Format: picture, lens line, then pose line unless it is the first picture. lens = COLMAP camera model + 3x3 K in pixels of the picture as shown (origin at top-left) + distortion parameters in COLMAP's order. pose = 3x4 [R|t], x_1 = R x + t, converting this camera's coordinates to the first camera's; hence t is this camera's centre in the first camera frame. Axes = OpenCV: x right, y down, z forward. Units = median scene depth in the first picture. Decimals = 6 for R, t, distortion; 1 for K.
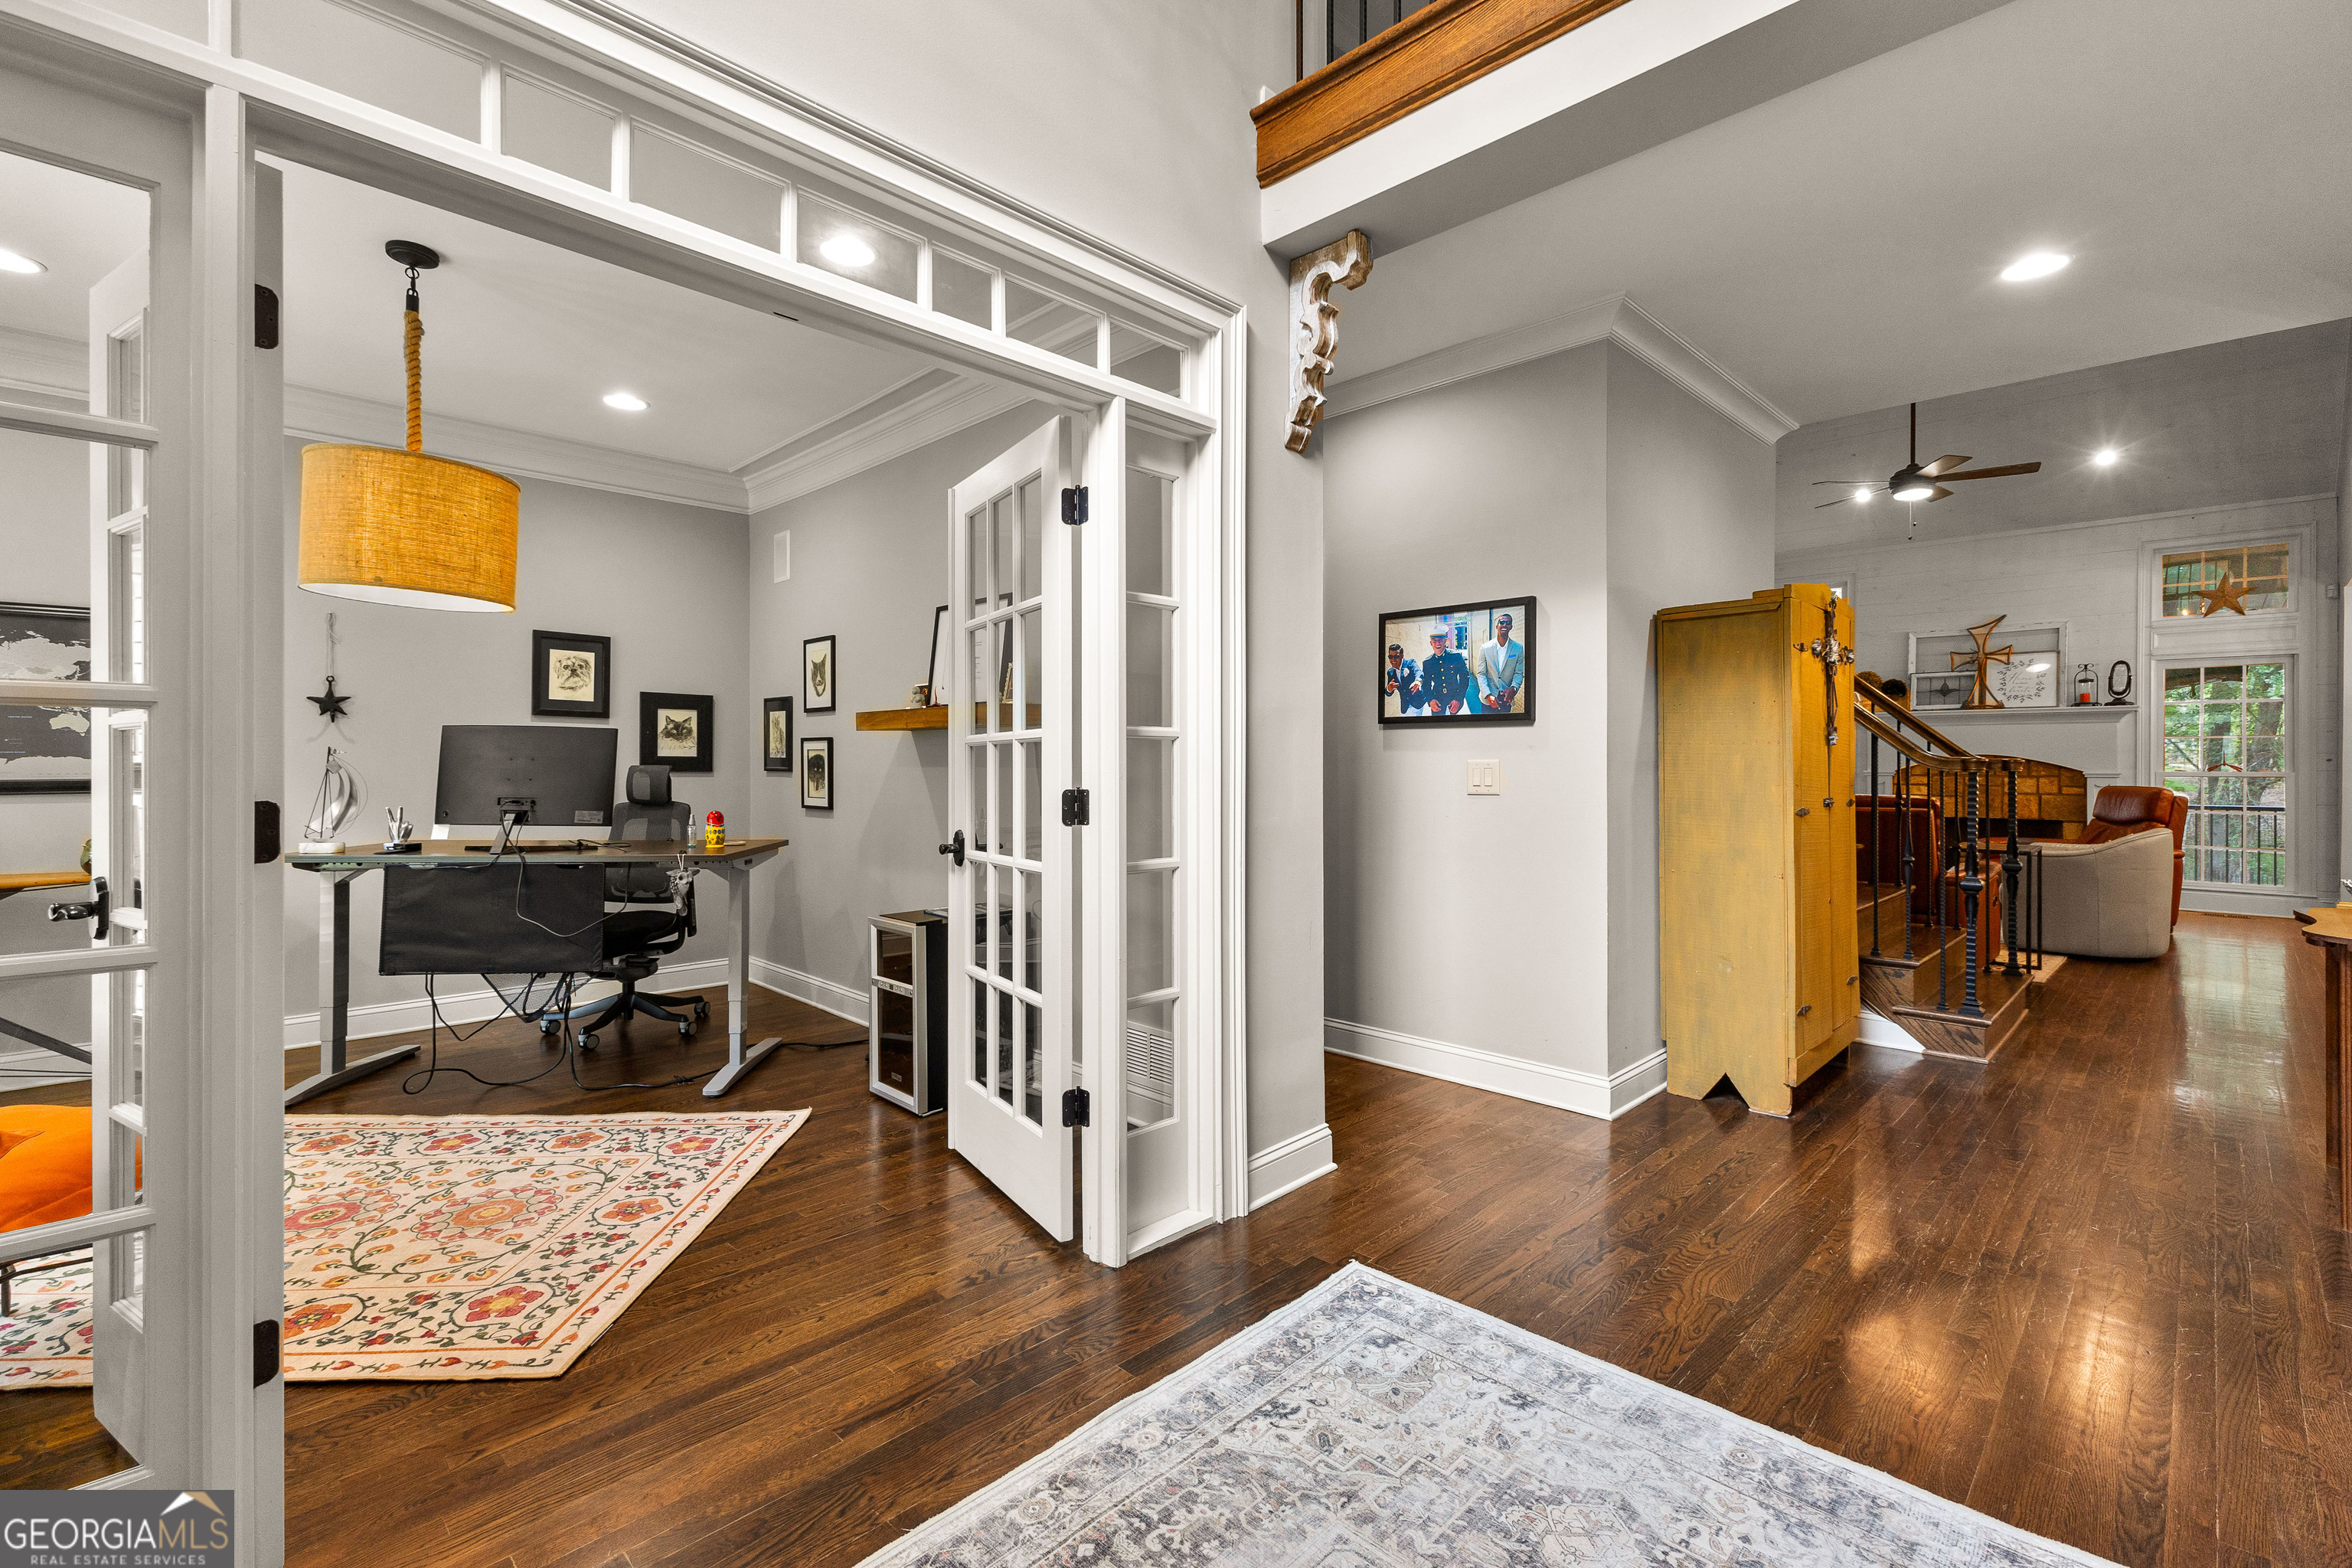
lens RADIAL K [[1019.3, 0, 1180.9], [0, 1019.3, 772.6], [0, 0, 1]] dist [0.009551, -0.000719]
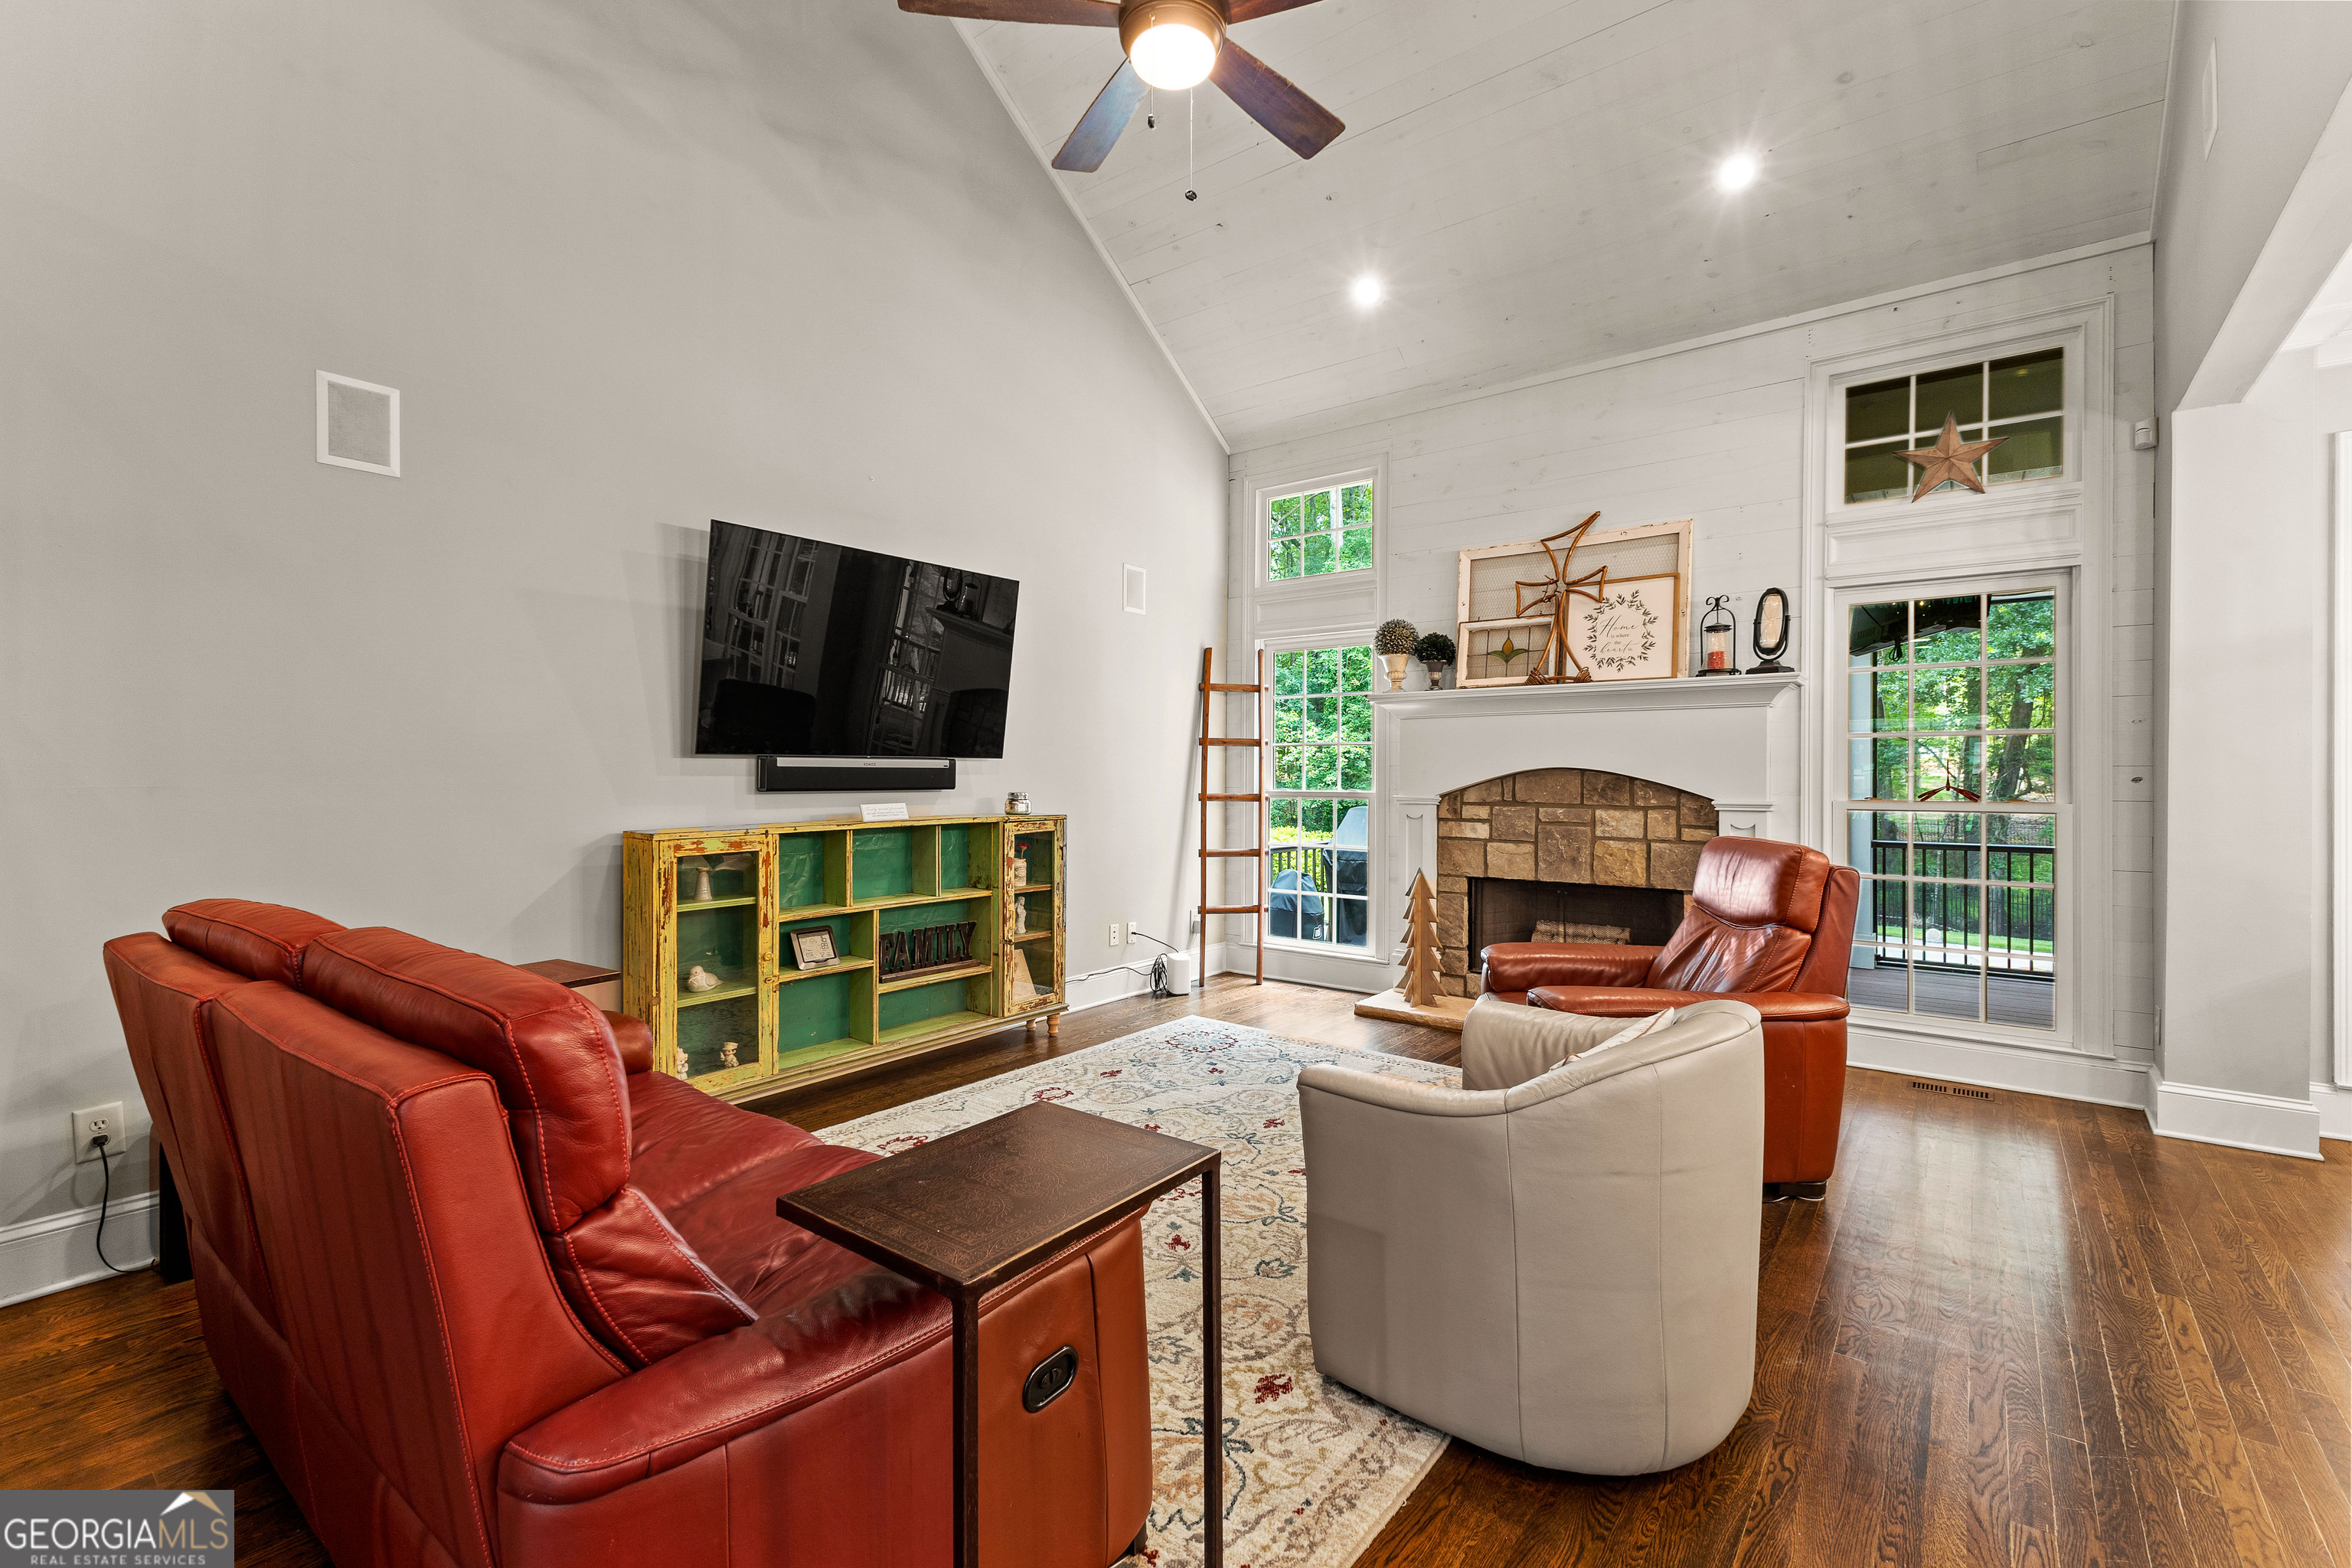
lens RADIAL K [[1016.0, 0, 1178.9], [0, 1016.0, 776.6], [0, 0, 1]] dist [0.019583, 0.000212]
pose [[0.991759, 0.000891, 0.128112, 0.538080], [-0.000508, 0.999995, -0.003021, -0.011337], [-0.128114, 0.002931, 0.991755, 0.512494]]
